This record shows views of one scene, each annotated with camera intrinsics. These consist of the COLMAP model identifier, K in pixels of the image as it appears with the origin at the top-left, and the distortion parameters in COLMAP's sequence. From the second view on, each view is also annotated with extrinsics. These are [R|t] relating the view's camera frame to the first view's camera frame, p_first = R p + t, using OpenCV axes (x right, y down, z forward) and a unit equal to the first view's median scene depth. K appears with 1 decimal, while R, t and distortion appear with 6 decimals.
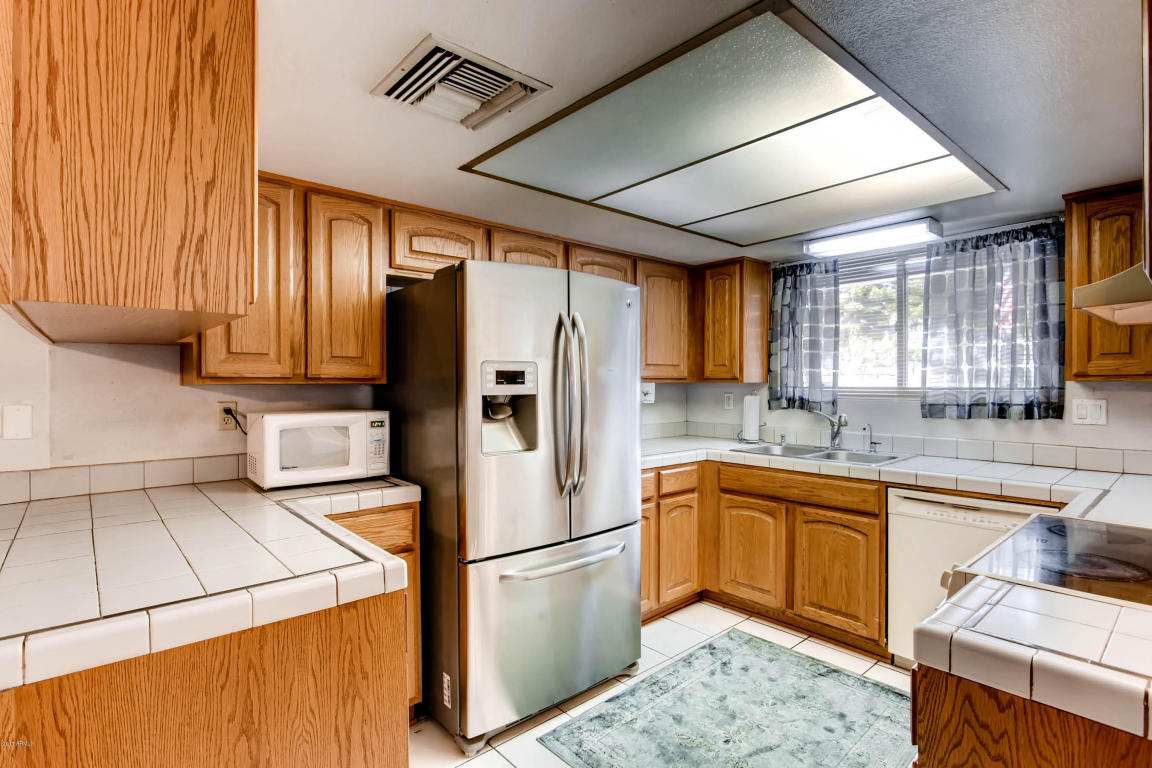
lens RADIAL K [[557.8, 0, 572.5], [0, 557.8, 382.7], [0, 0, 1]] dist [-0.002378, -0.000670]
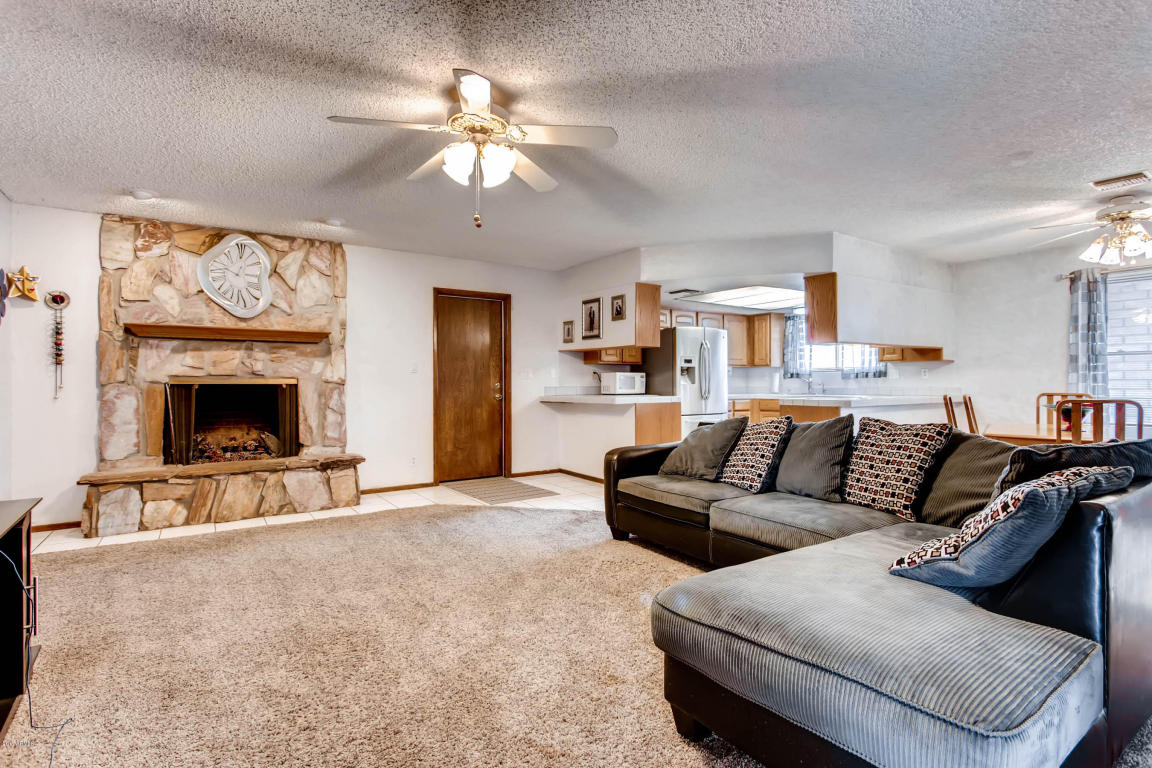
lens RADIAL K [[557.8, 0, 575.4], [0, 557.8, 379.9], [0, 0, 1]] dist [-0.002378, -0.000670]
pose [[0.993862, 0.001463, -0.110614, -0.278886], [-0.002513, 0.999953, -0.009355, 0.089942], [0.110595, 0.009576, 0.993819, -1.582568]]
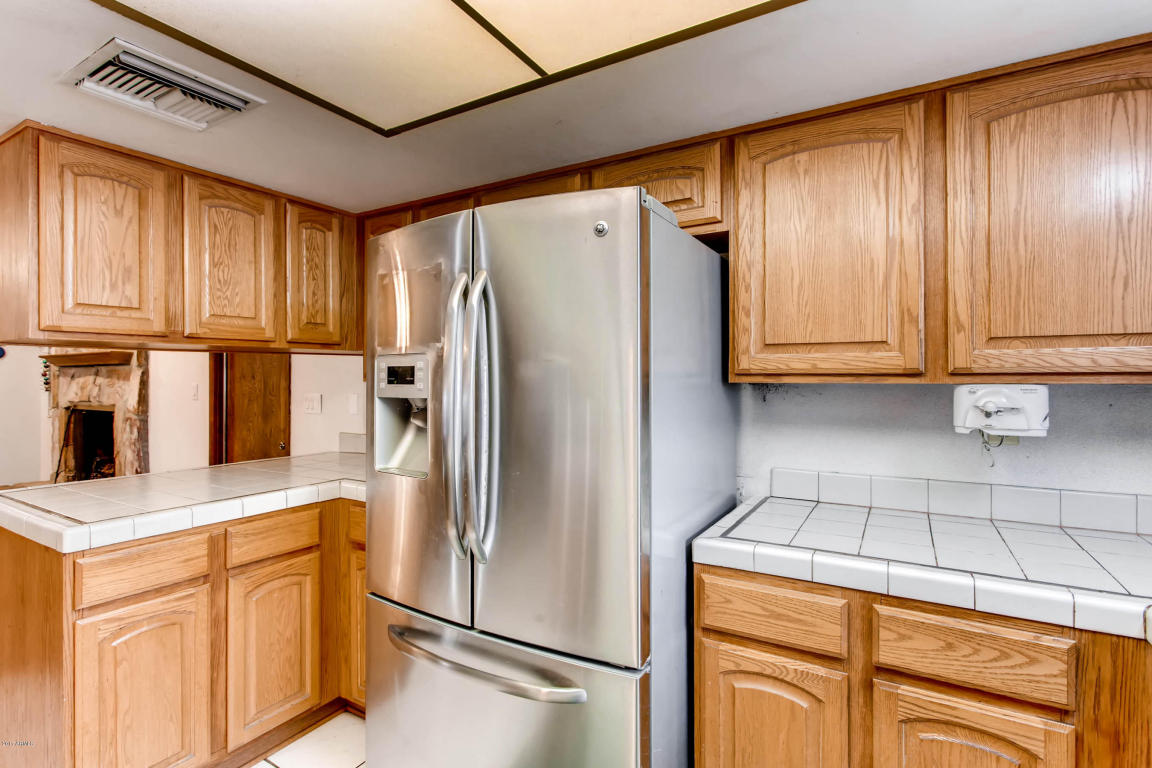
lens RADIAL K [[557.8, 0, 577.8], [0, 557.8, 379.7], [0, 0, 1]] dist [-0.002378, -0.000670]
pose [[0.313504, -0.005765, -0.949569, 0.471391], [-0.005486, 0.999954, -0.007882, 0.001020], [0.949571, 0.007680, 0.313458, 0.668880]]
